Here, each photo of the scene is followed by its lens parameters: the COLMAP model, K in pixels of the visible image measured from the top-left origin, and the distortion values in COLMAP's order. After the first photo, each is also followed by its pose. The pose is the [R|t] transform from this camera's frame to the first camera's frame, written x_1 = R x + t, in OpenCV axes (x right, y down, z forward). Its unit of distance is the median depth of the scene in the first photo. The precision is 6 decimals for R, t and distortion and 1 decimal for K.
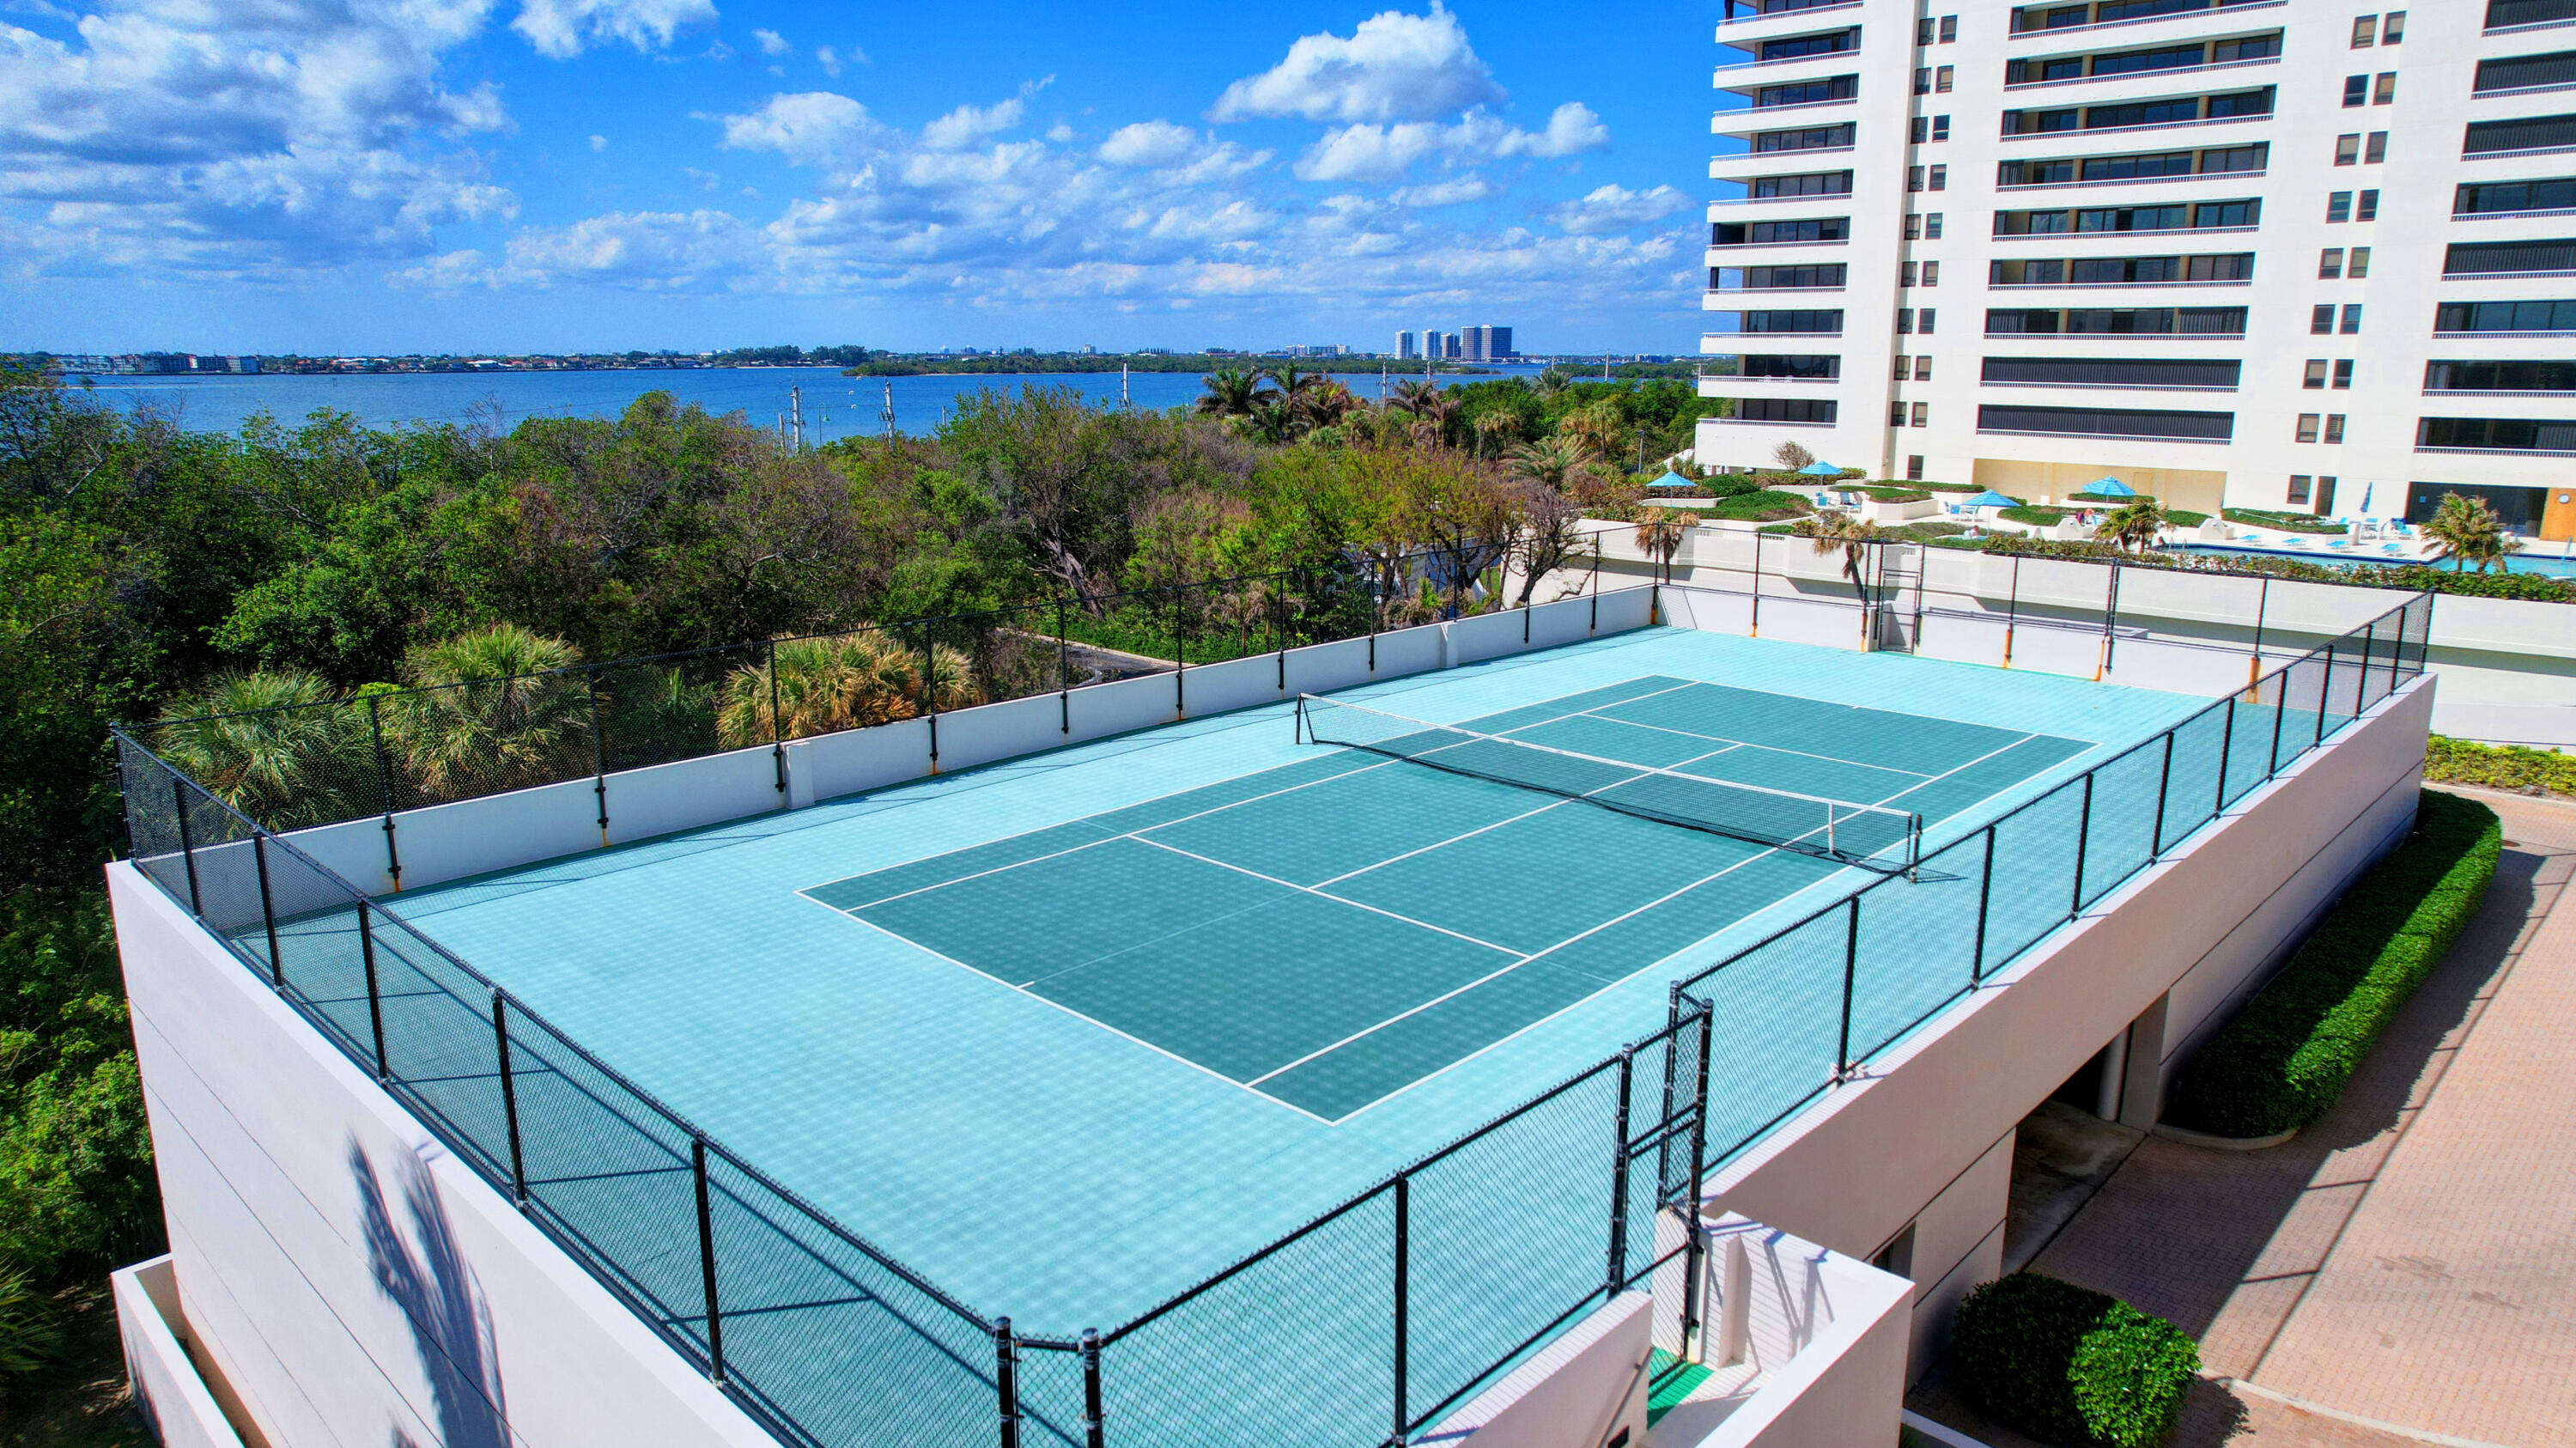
lens RADIAL K [[1631.9, 0, 1291.2], [0, 1631.9, 731.9], [0, 0, 1]] dist [-0.076091, 0.065040]
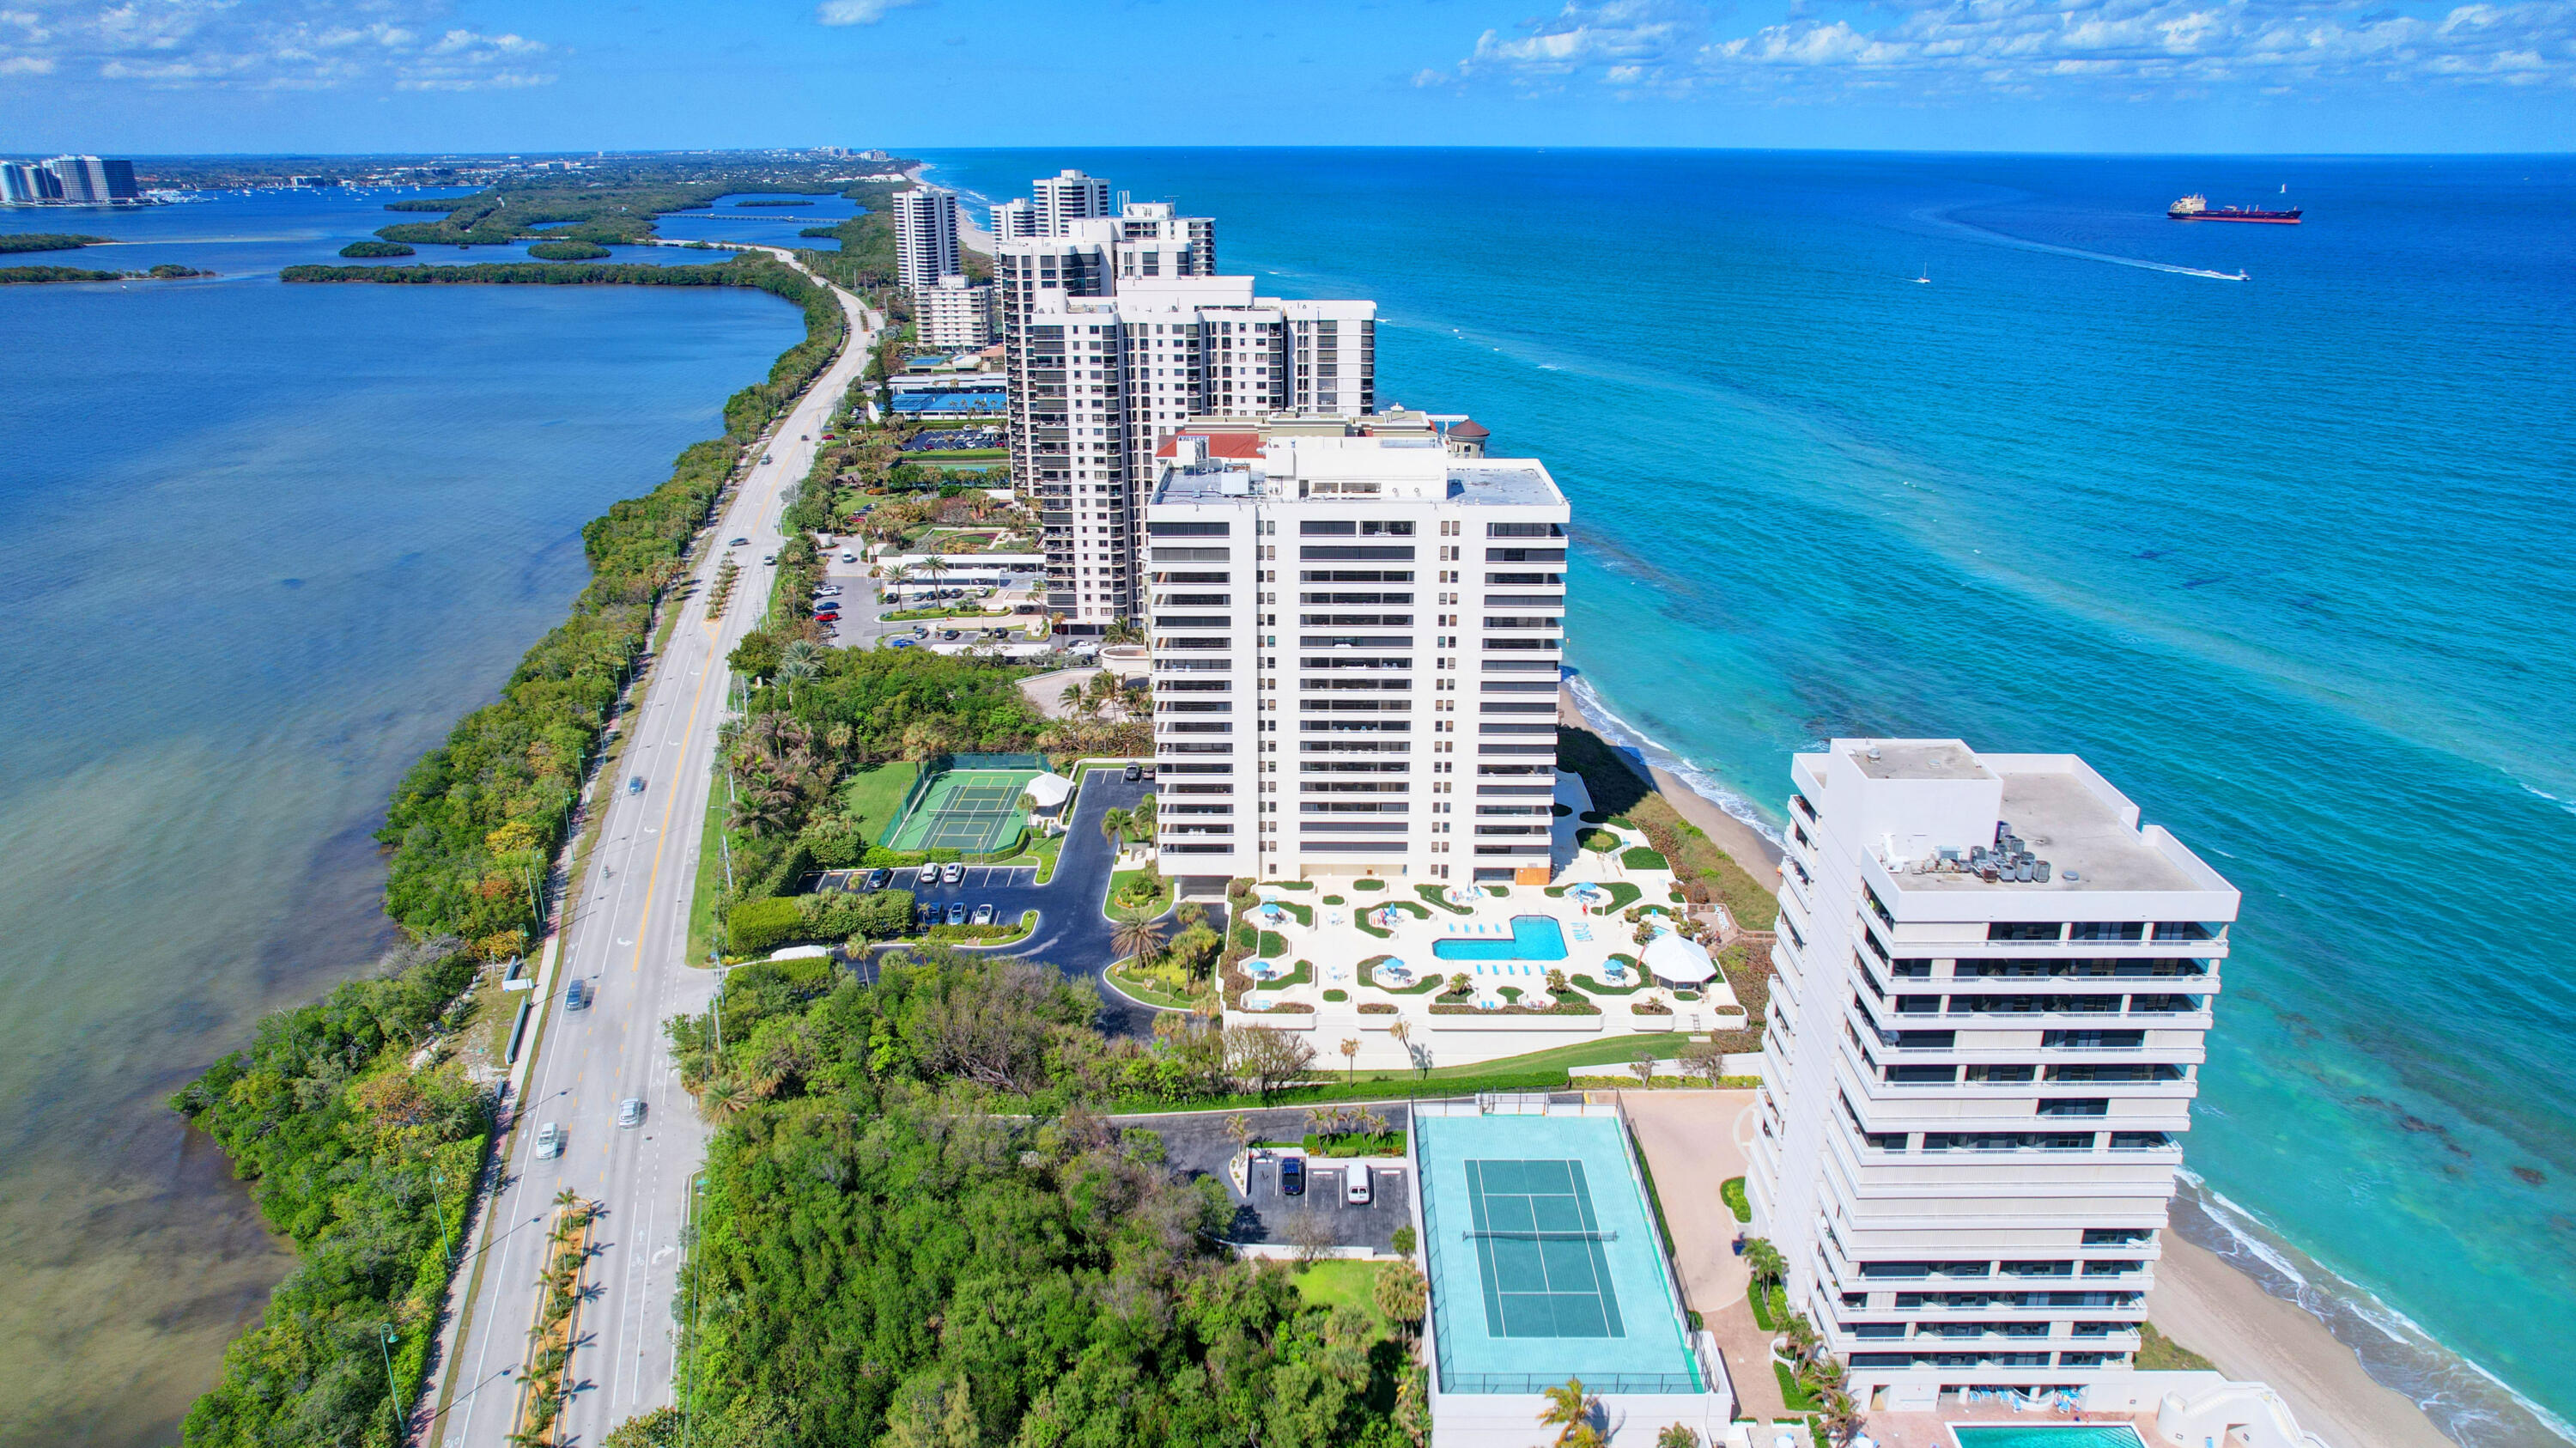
lens RADIAL K [[1631.9, 0, 1291.2], [0, 1631.9, 731.9], [0, 0, 1]] dist [-0.076091, 0.065040]
pose [[0.728998, -0.236082, 0.642517, -0.936164], [0.155280, 0.971208, 0.180674, -0.727230], [-0.666671, -0.031941, 0.744667, -0.609592]]
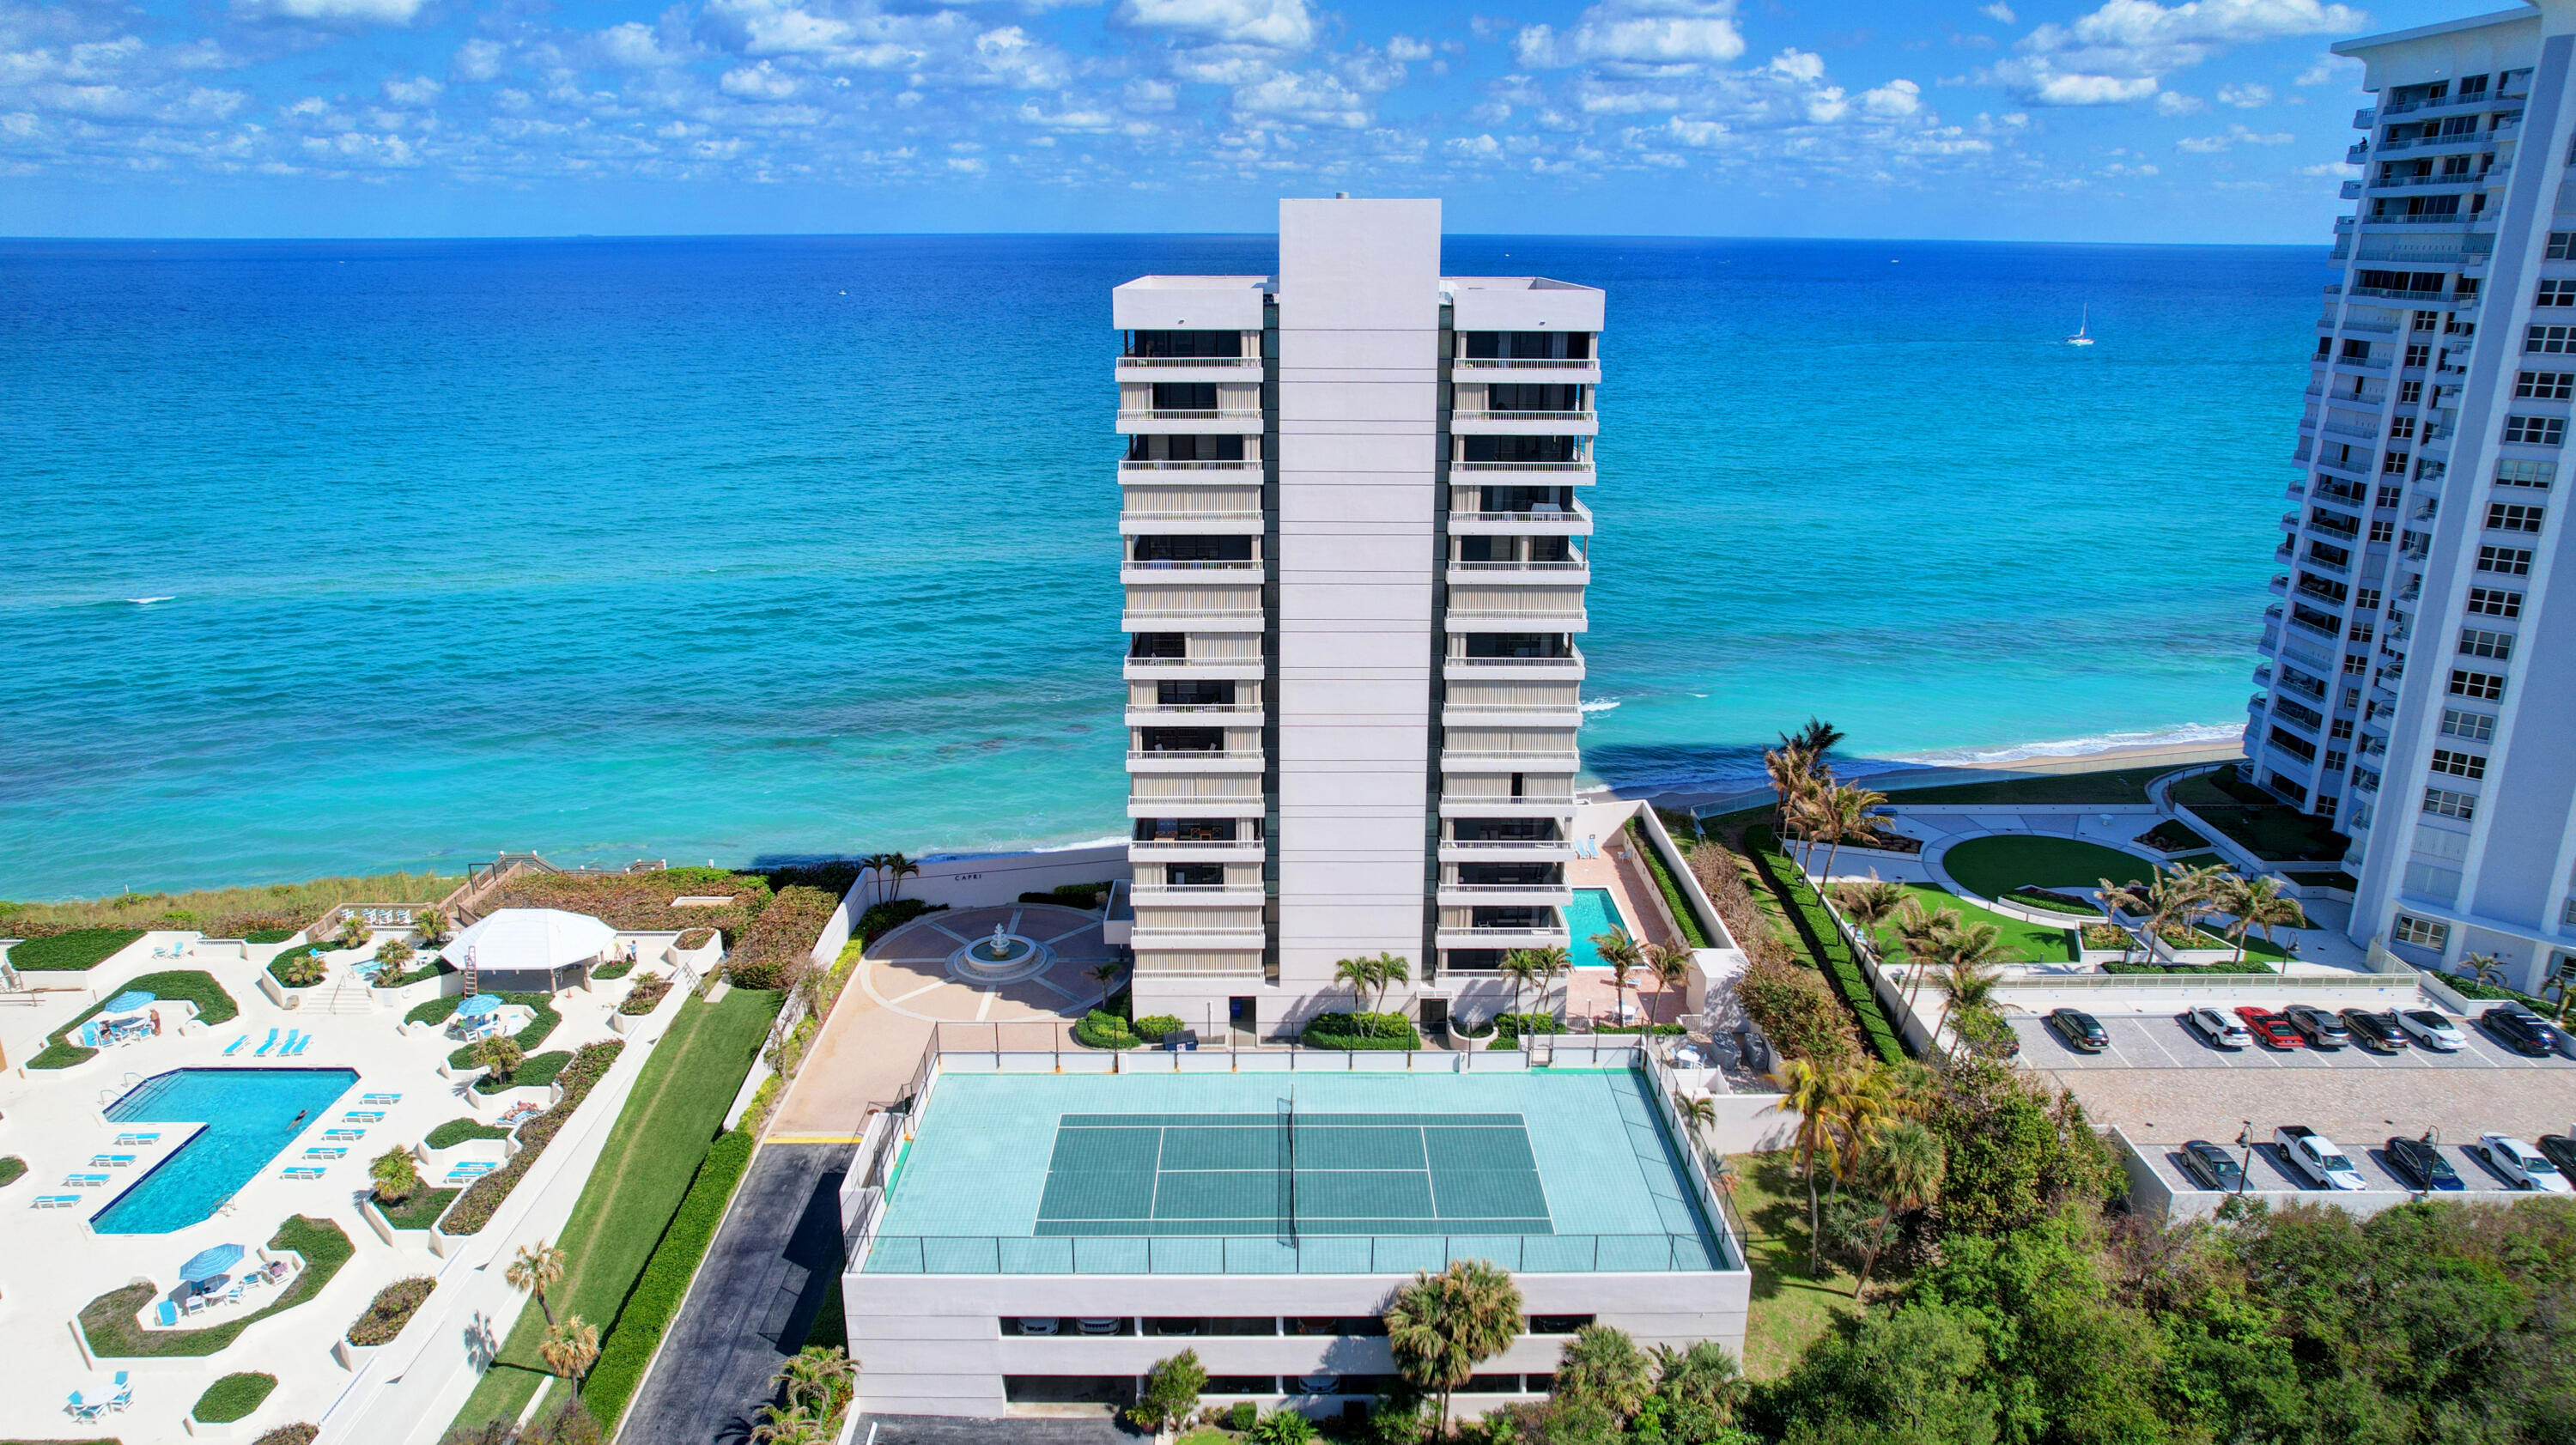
lens RADIAL K [[1631.6, 0, 1291.2], [0, 1631.6, 730.4], [0, 0, 1]] dist [-0.076091, 0.065040]
pose [[-0.704288, -0.210973, 0.677842, -0.469274], [0.159270, 0.883525, 0.440474, -0.553947], [-0.691818, 0.418181, -0.588654, 0.706839]]
